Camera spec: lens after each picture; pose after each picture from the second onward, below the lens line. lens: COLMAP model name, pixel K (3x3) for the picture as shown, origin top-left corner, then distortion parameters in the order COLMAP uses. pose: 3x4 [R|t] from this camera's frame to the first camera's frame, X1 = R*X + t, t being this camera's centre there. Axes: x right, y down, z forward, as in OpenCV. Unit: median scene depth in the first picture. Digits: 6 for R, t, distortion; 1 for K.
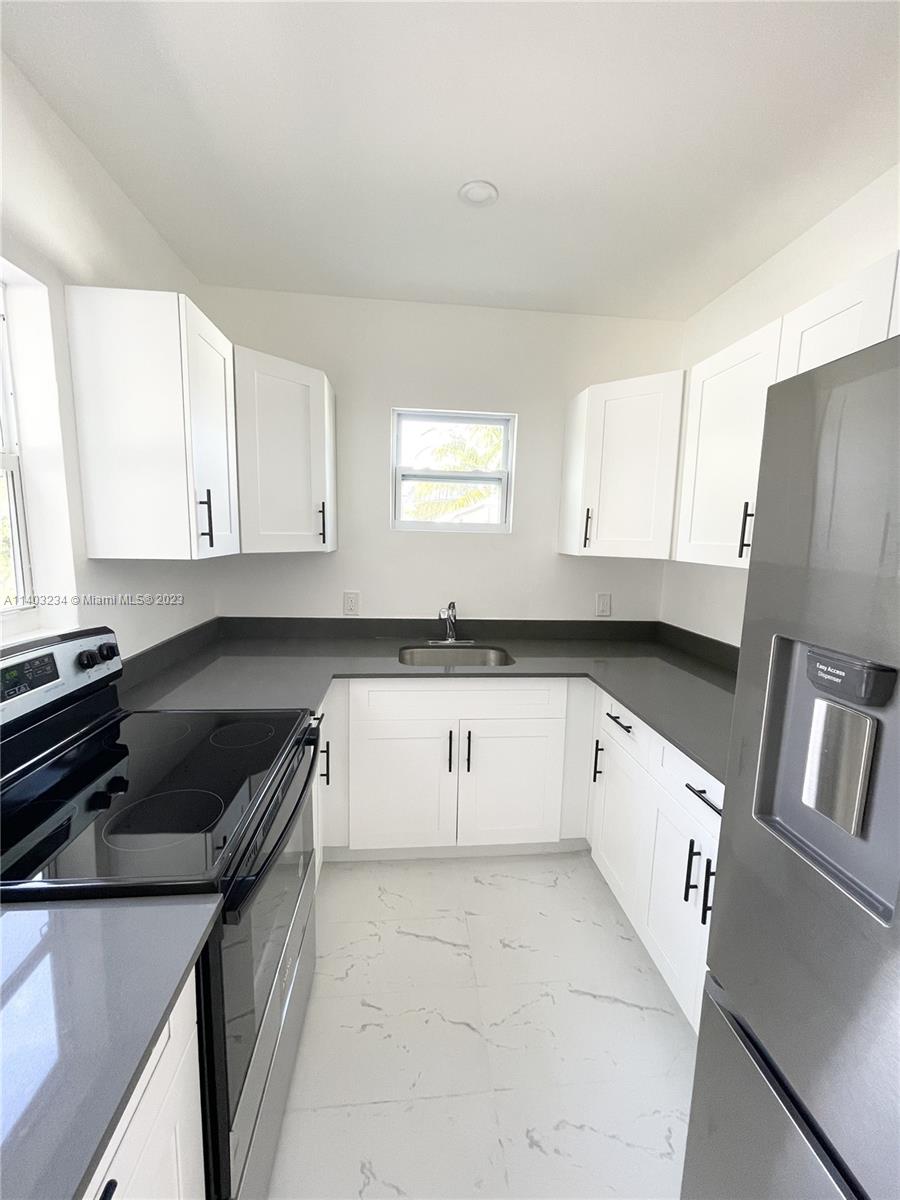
lens RADIAL K [[485.6, 0, 449.0], [0, 485.6, 598.7], [0, 0, 1]] dist [-0.003653, -0.000065]
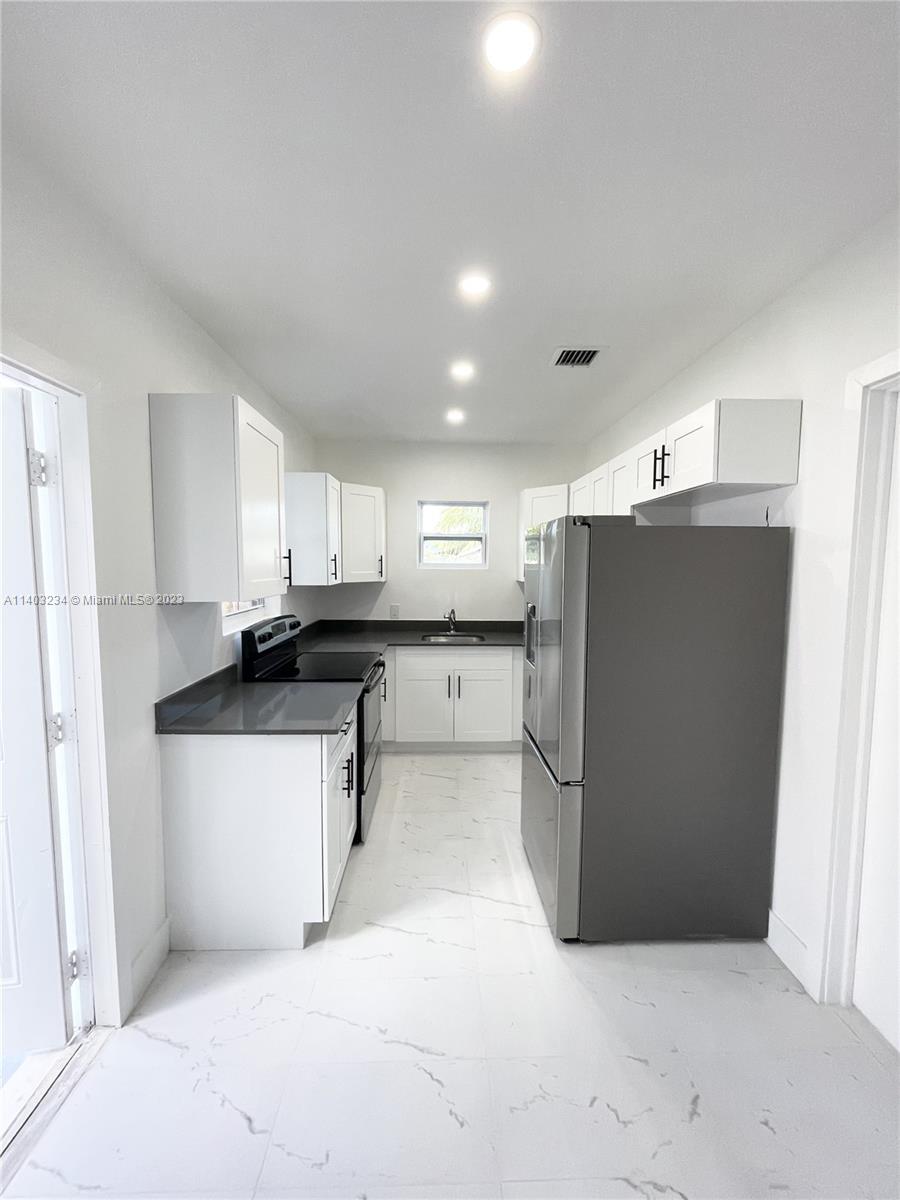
lens RADIAL K [[485.6, 0, 449.5], [0, 485.6, 603.3], [0, 0, 1]] dist [-0.003653, -0.000065]
pose [[0.997986, -0.011927, -0.062306, 0.120655], [0.008340, 0.998309, -0.057527, 0.097866], [0.062887, 0.056892, 0.996398, -0.856872]]
